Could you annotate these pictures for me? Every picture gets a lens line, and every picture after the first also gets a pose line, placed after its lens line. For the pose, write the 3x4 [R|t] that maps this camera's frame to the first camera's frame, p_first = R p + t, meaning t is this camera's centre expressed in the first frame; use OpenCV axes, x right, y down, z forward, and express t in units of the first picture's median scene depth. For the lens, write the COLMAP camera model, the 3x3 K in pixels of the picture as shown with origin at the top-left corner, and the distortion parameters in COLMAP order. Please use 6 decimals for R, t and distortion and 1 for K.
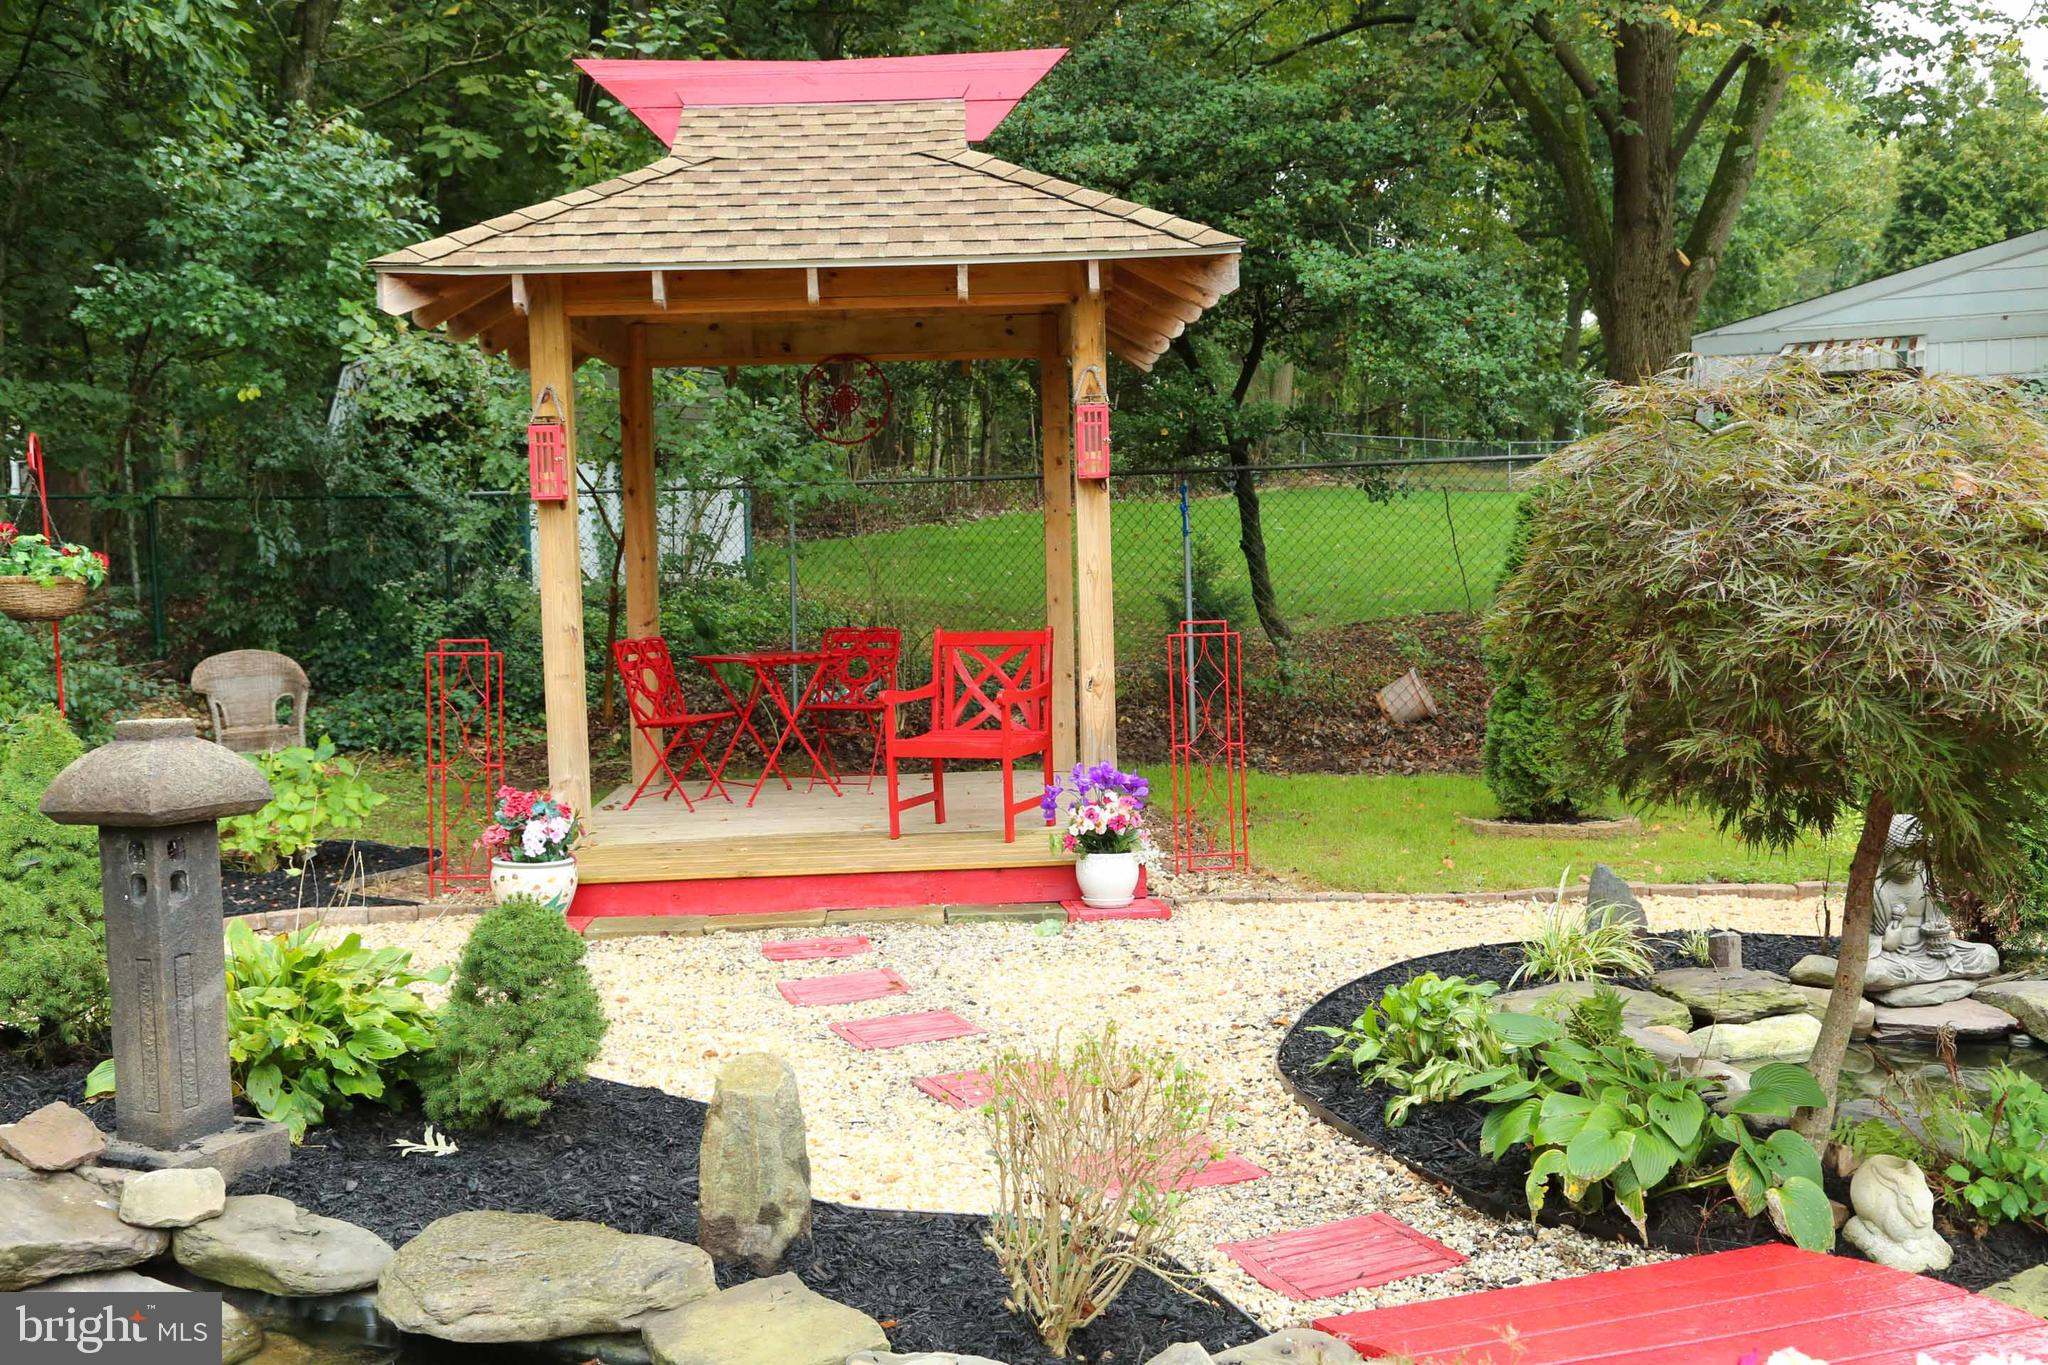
lens RADIAL K [[2102.9, 0, 1024.0], [0, 2102.9, 682.5], [0, 0, 1]] dist [0.065741, -0.002394]
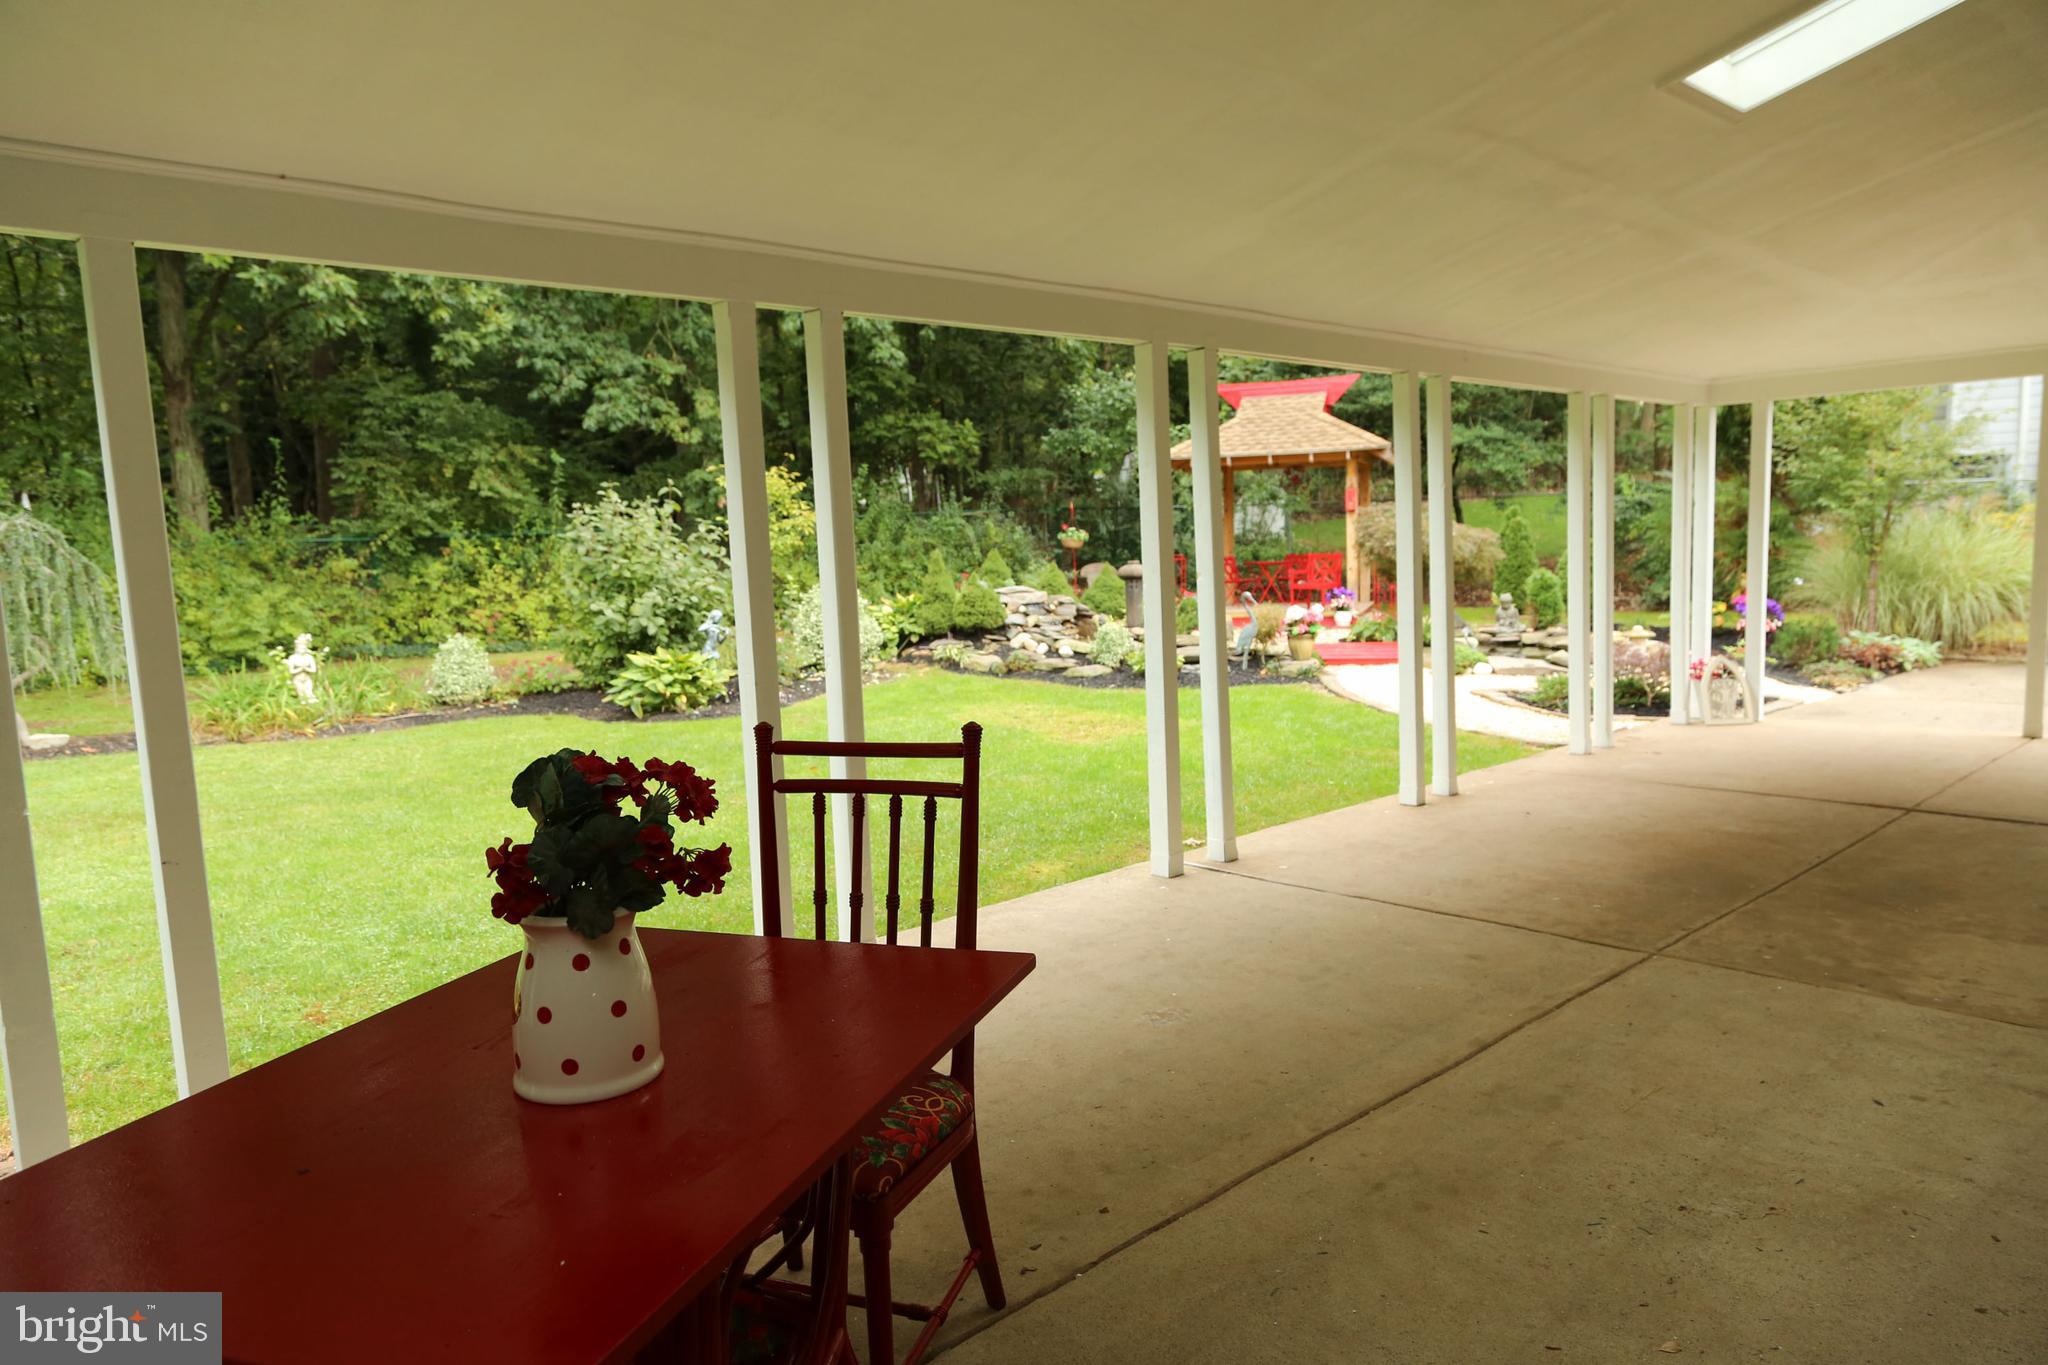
lens RADIAL K [[1354.5, 0, 1024.0], [0, 1354.5, 682.5], [0, 0, 1]] dist [0.000446, 0.000646]
pose [[0.936955, 0.032518, -0.347934, 0.217994], [-0.011188, 0.997942, 0.063139, 0.035562], [0.349271, -0.055266, 0.935390, -0.905574]]
